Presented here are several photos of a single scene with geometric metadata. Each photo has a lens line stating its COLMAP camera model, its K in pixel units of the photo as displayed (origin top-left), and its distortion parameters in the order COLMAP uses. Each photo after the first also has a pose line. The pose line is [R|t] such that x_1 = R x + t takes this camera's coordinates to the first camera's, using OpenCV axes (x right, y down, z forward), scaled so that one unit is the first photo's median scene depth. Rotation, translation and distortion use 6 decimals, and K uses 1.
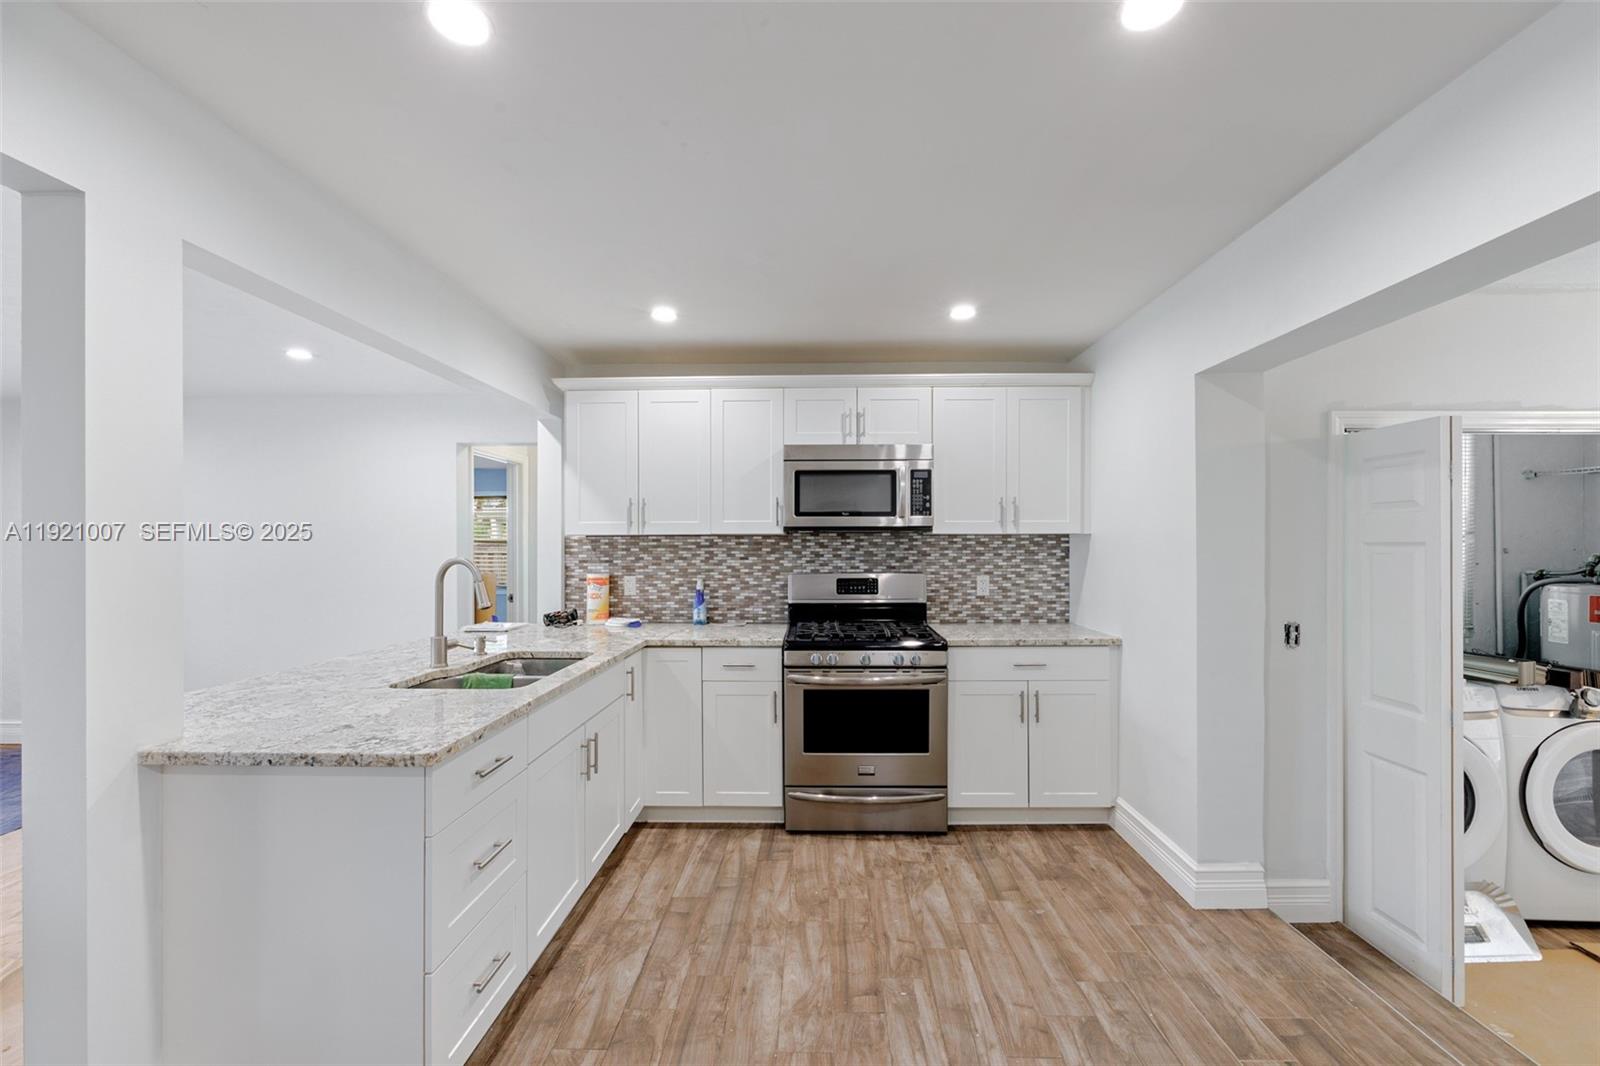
lens RADIAL K [[650.6, 0, 801.4], [0, 650.6, 544.1], [0, 0, 1]] dist [-0.011248, 0.007837]
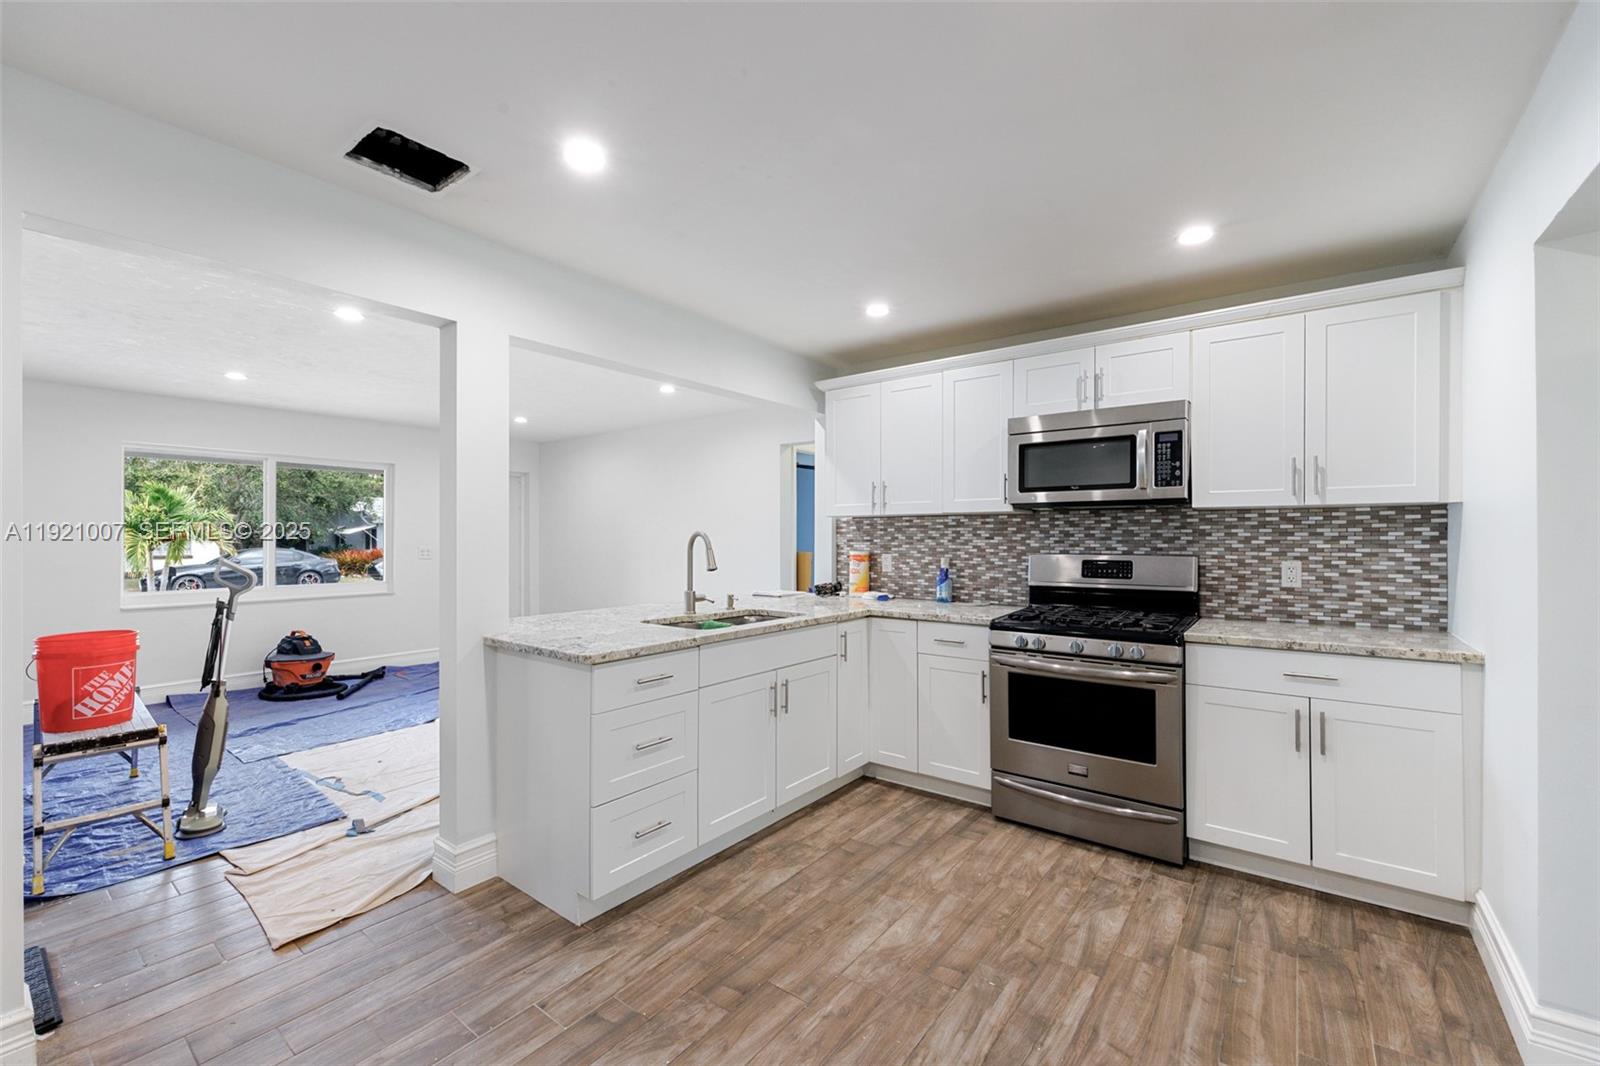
lens RADIAL K [[655.6, 0, 798.6], [0, 655.6, 536.2], [0, 0, 1]] dist [0.001029, 0.000291]
pose [[0.811091, 0.001470, -0.584918, 0.283215], [-0.001506, 0.999999, 0.000426, 0.020880], [0.584917, 0.000535, 0.811093, 0.029935]]
